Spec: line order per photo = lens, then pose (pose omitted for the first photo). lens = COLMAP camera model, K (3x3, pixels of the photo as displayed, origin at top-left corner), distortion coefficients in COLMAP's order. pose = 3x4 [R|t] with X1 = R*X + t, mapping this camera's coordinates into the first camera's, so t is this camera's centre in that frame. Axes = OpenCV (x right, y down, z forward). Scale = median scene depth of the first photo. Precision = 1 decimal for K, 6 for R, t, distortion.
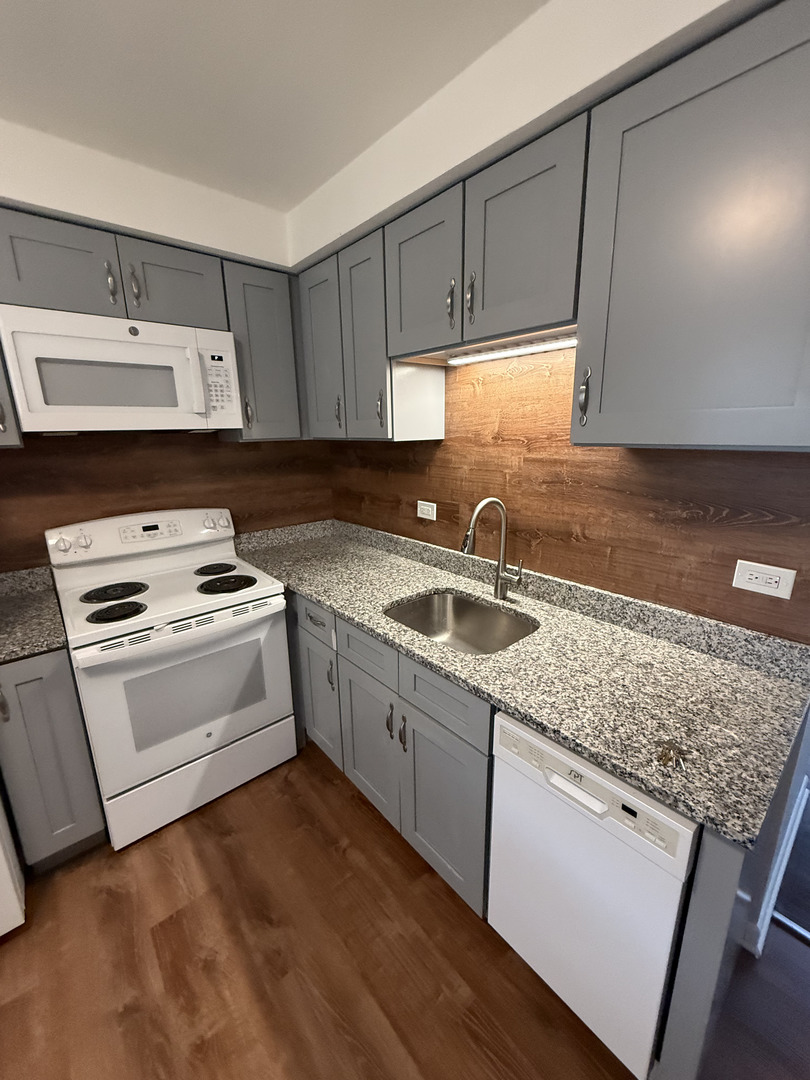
lens RADIAL K [[431.9, 0, 404.3], [0, 431.9, 535.9], [0, 0, 1]] dist [-0.000362, -0.001104]
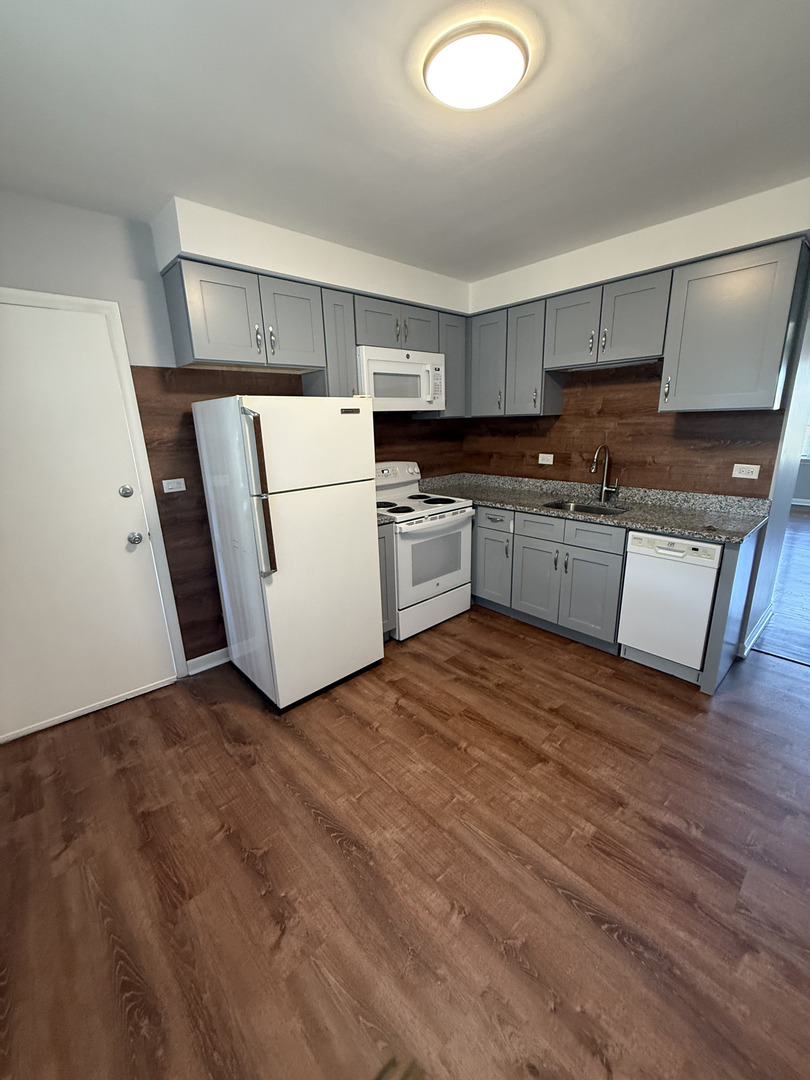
lens RADIAL K [[431.9, 0, 404.3], [0, 431.9, 535.9], [0, 0, 1]] dist [-0.000362, -0.001104]
pose [[0.999653, -0.020001, 0.017135, -0.626256], [0.019703, 0.999655, 0.017360, 0.233712], [-0.017476, -0.017016, 0.999702, -0.771370]]
